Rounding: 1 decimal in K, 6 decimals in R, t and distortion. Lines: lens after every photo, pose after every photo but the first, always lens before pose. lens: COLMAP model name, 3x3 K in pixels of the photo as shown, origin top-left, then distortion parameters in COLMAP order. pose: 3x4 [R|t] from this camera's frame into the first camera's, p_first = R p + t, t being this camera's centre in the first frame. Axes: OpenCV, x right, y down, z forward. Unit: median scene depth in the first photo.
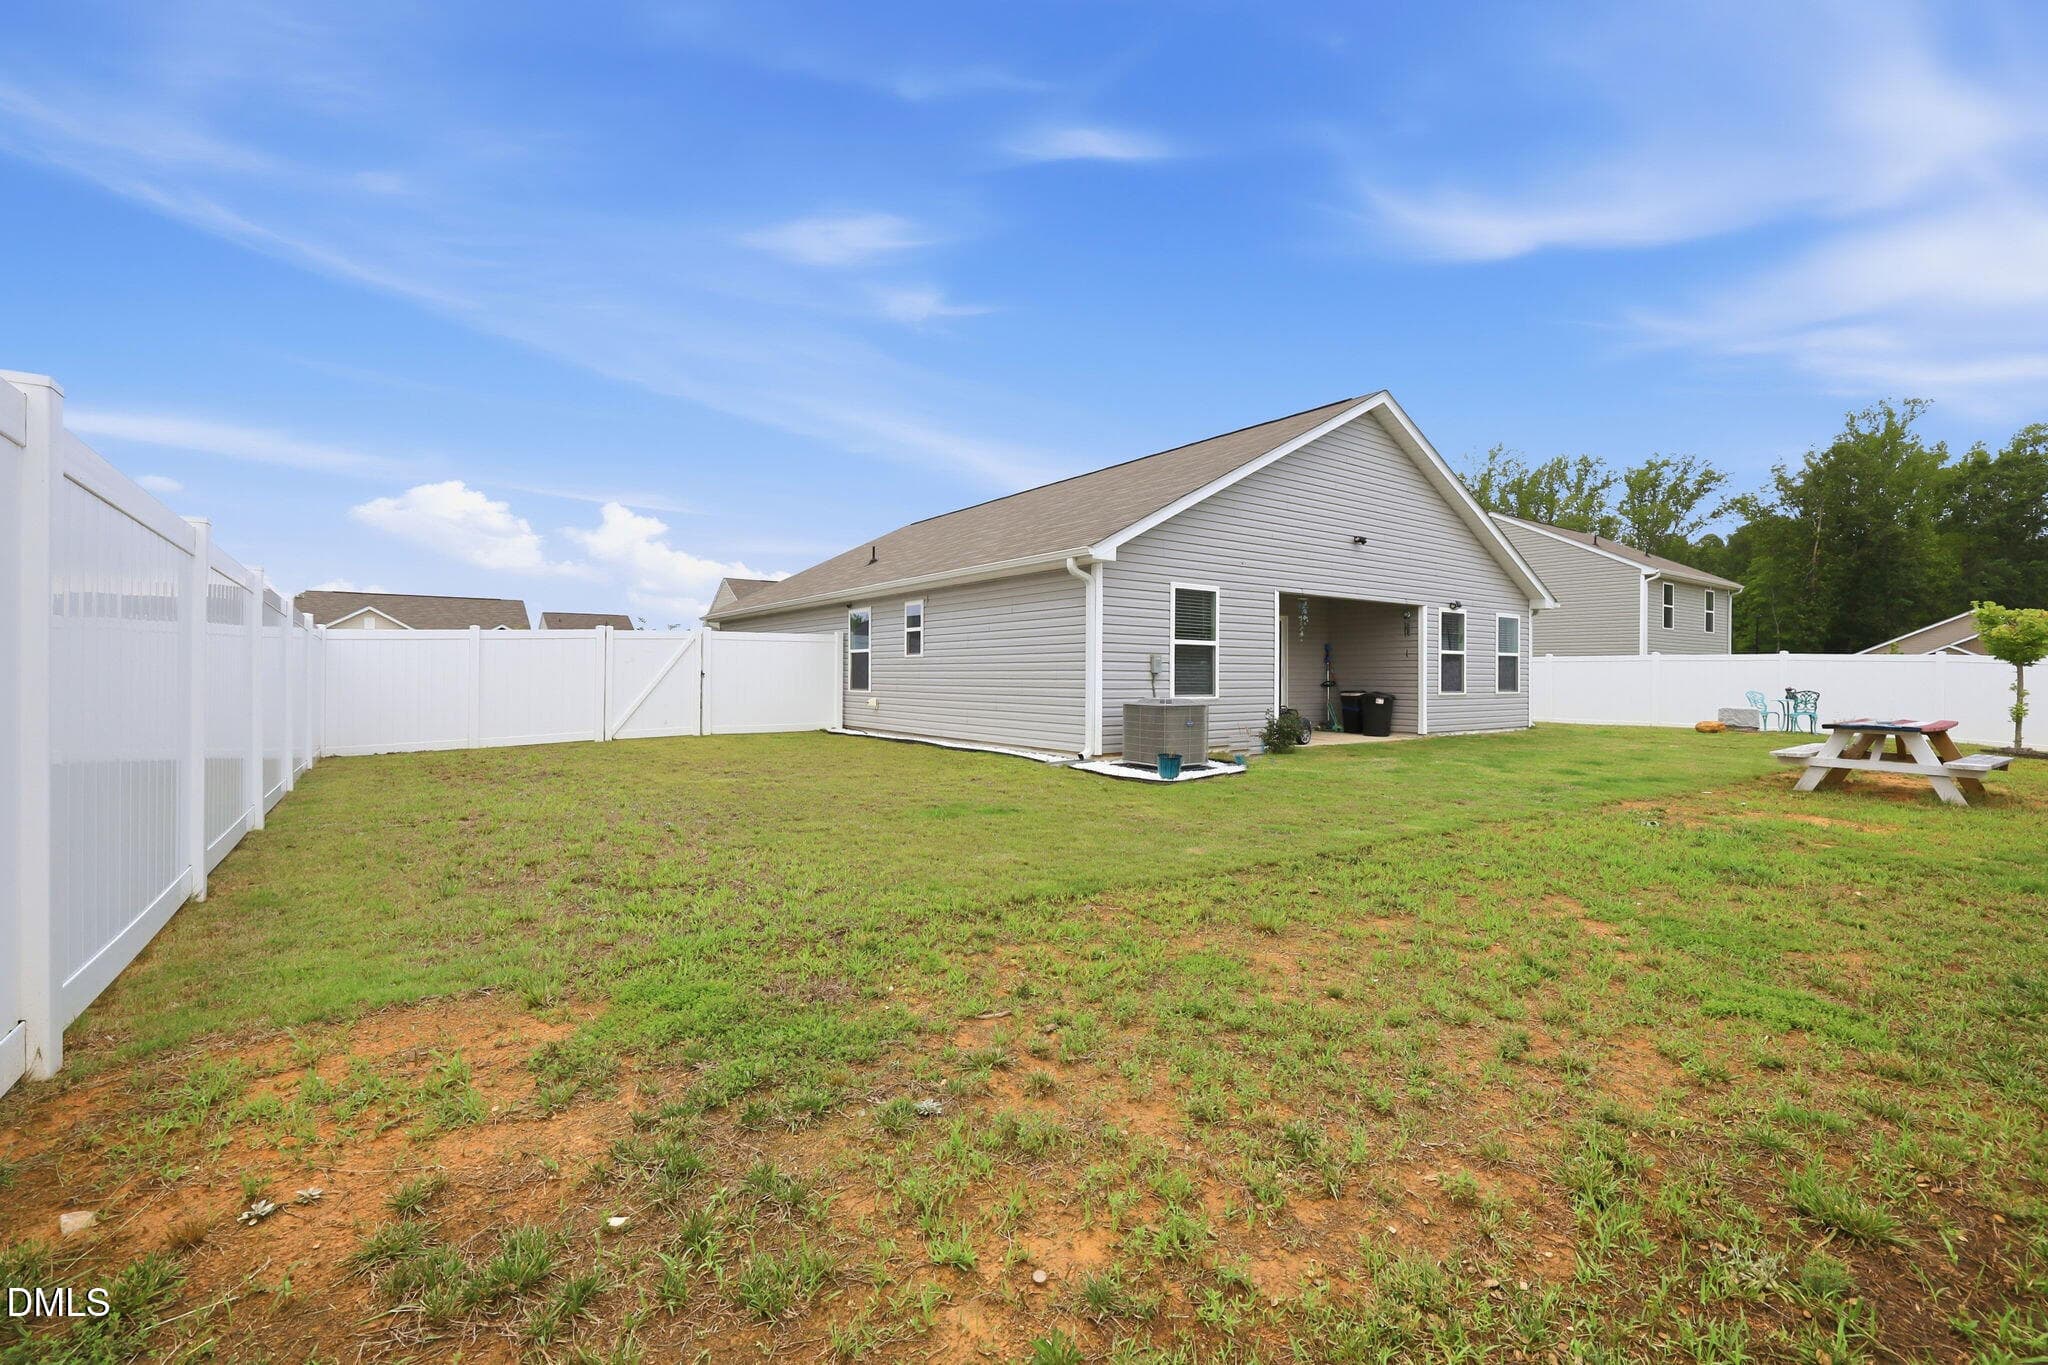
lens RADIAL K [[892.4, 0, 1031.0], [0, 892.4, 679.3], [0, 0, 1]] dist [0.001268, 0.000953]
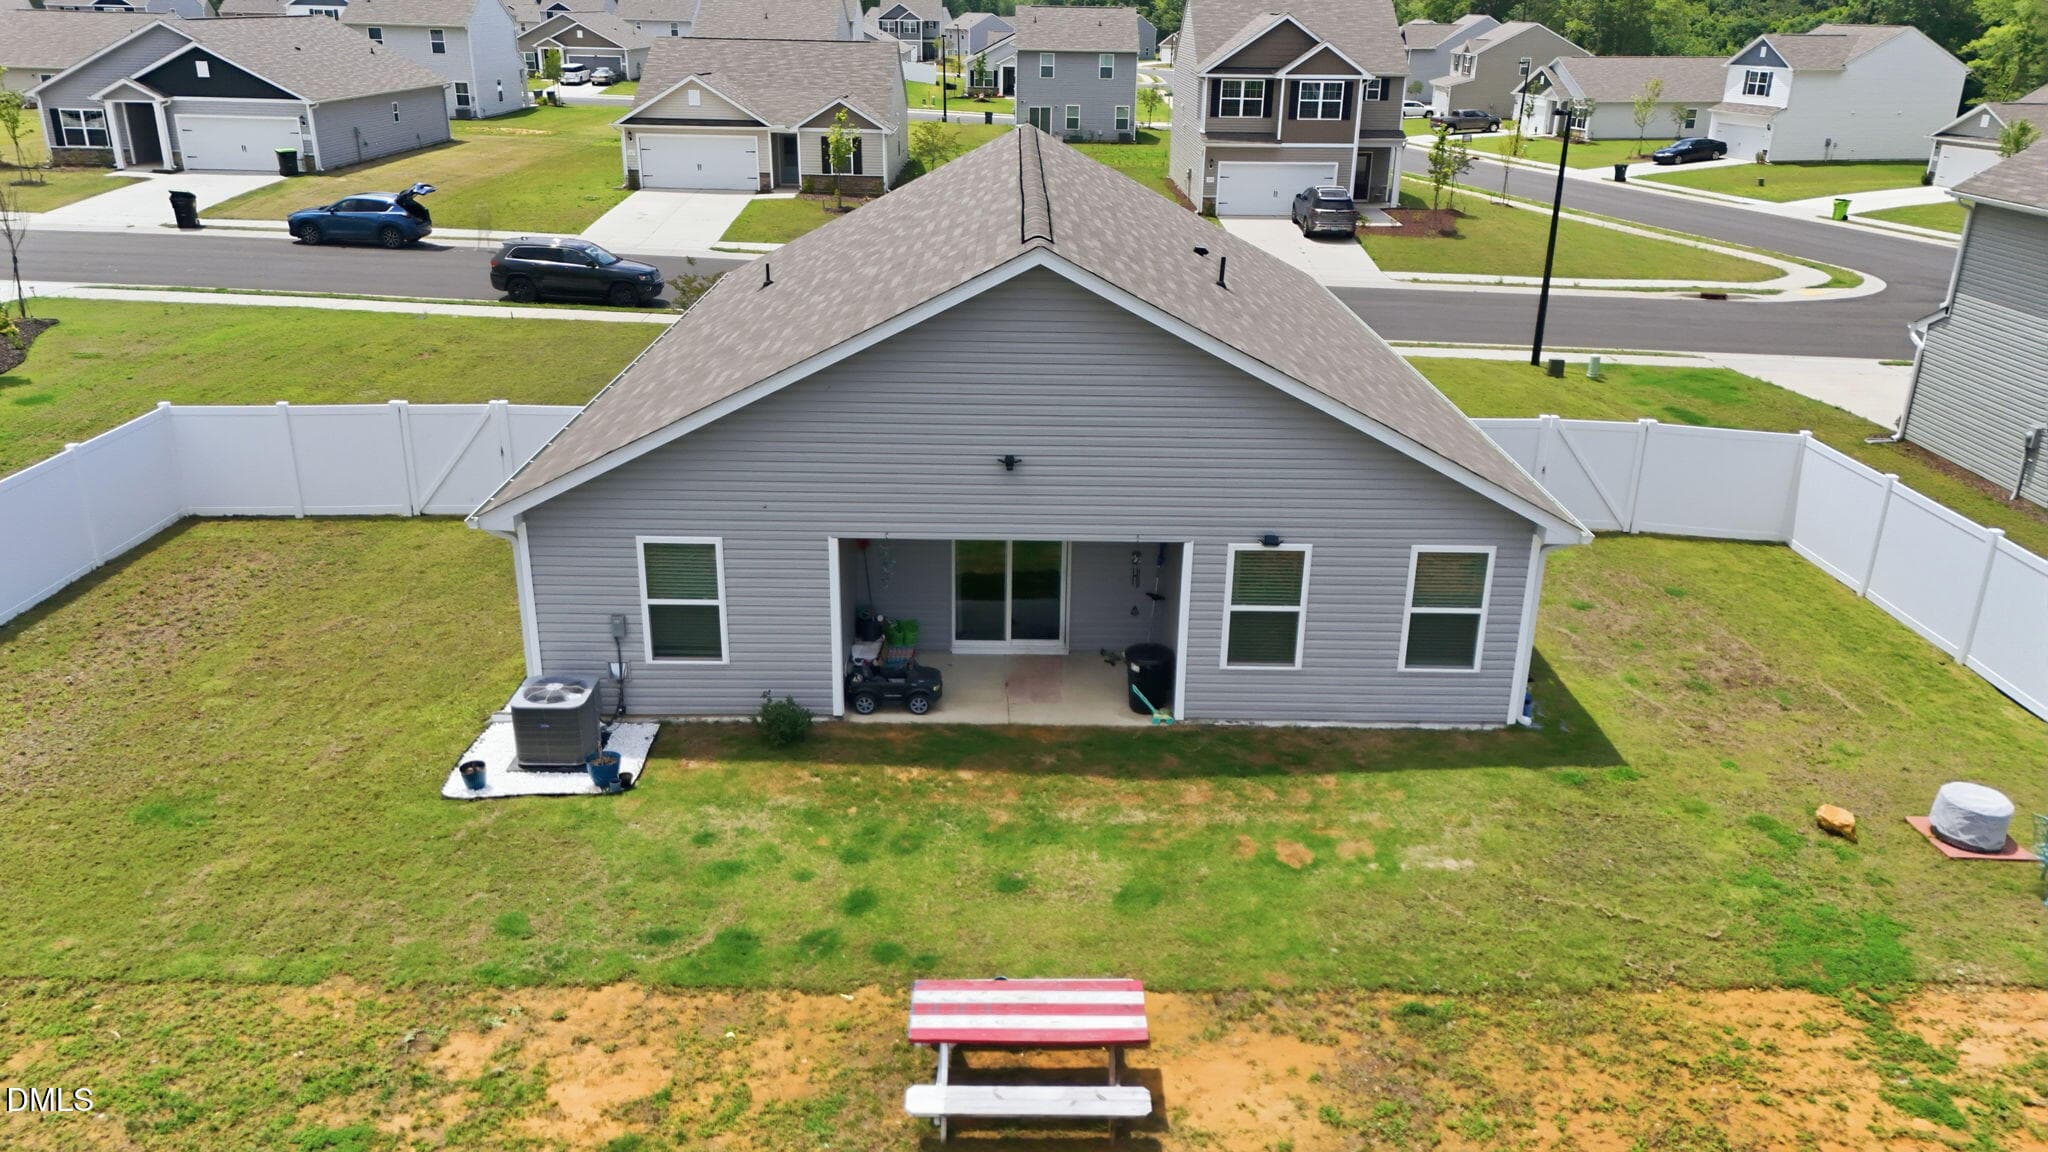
lens RADIAL K [[1554.9, 0, 1032.4], [0, 1554.9, 581.7], [0, 0, 1]] dist [0.033862, -0.043748]
pose [[0.817454, 0.215877, -0.534009, 0.931143], [-0.020601, 0.937474, 0.347445, -0.435178], [0.575625, -0.273019, 0.770789, 0.046121]]
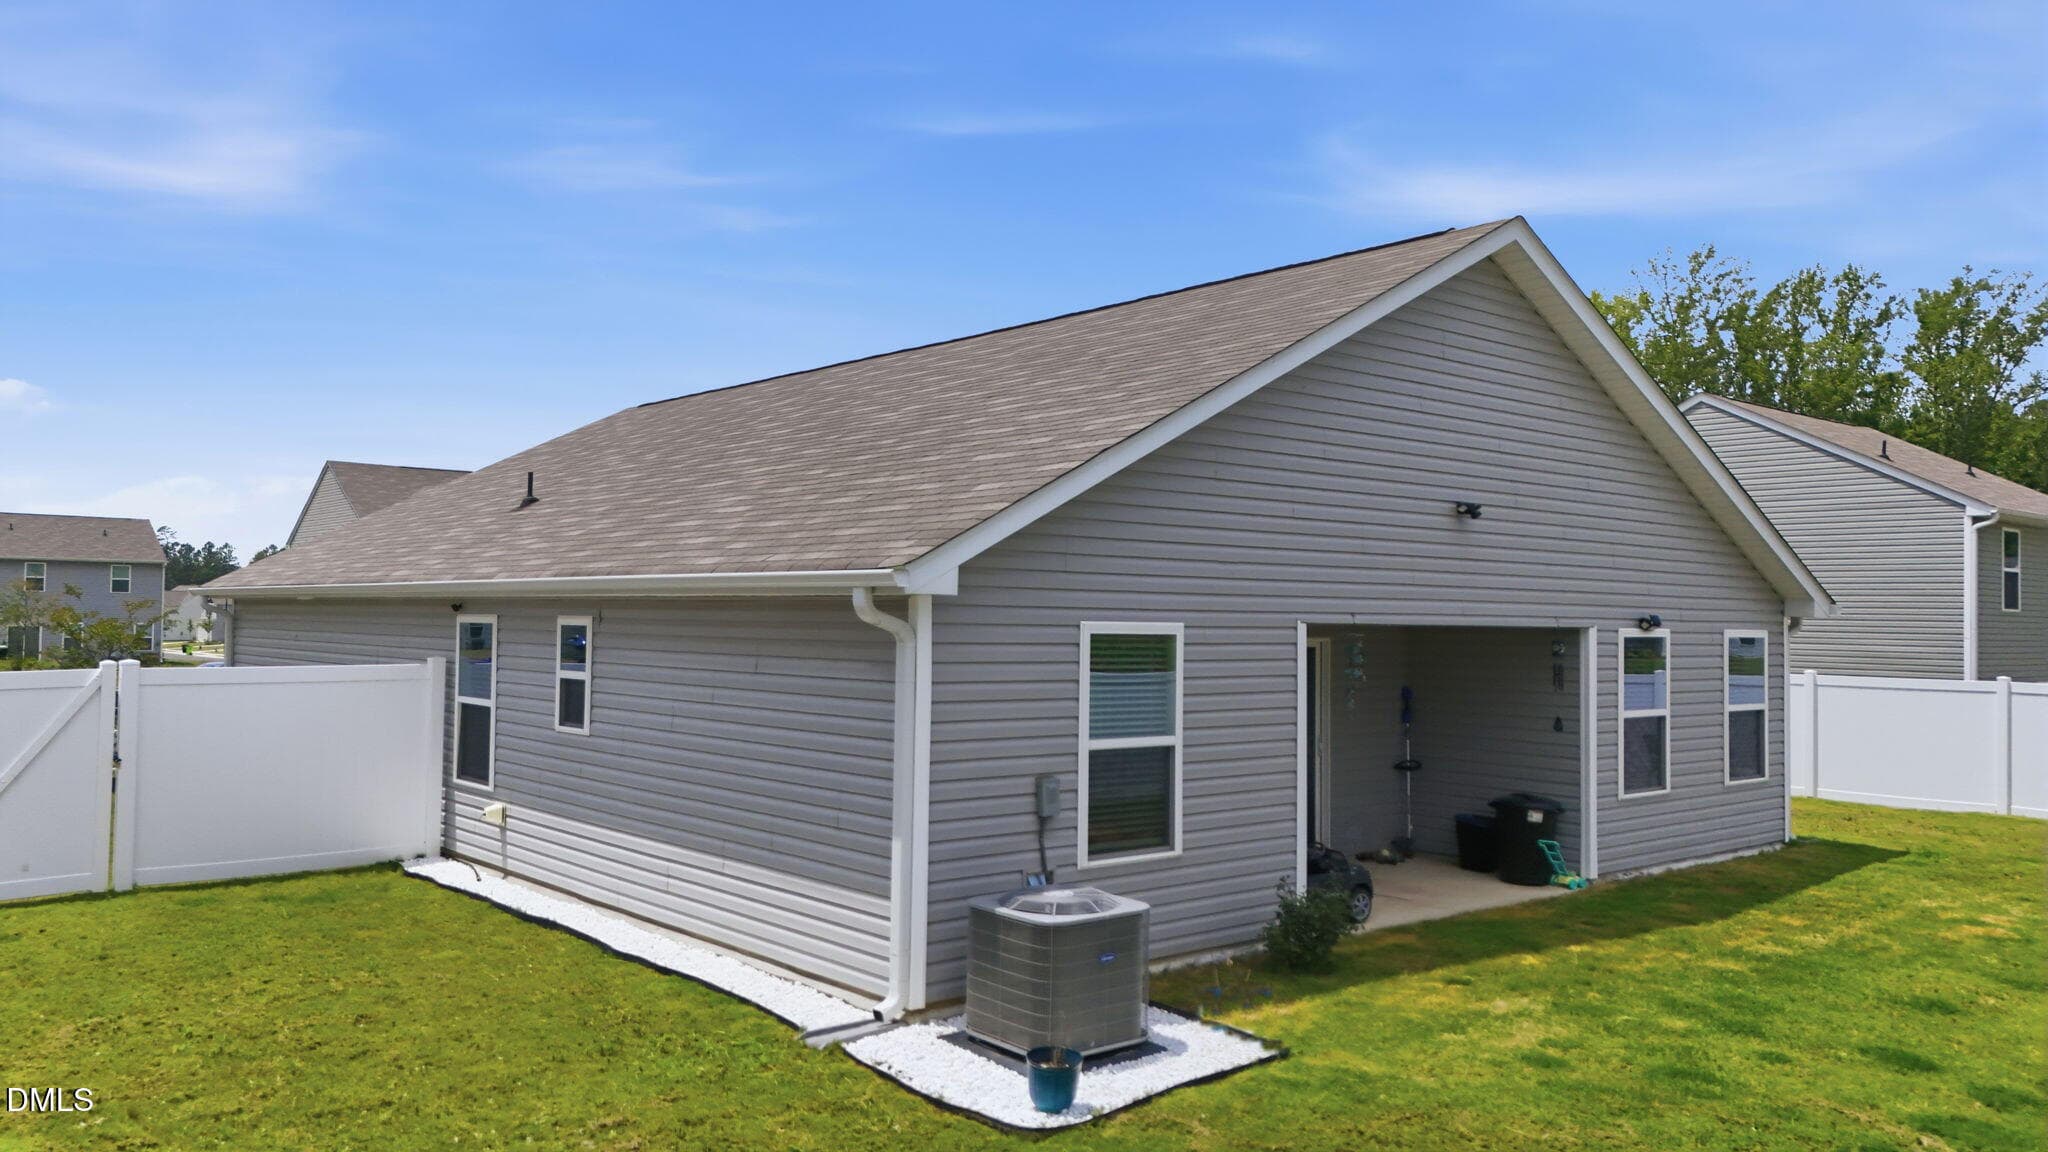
lens RADIAL K [[1554.9, 0, 1015.1], [0, 1554.9, 573.8], [0, 0, 1]] dist [0.033862, -0.043748]
pose [[0.997660, 0.012264, 0.067268, 0.047282], [-0.010209, 0.999473, -0.030809, -0.080264], [-0.067610, 0.030051, 0.997259, 0.121298]]
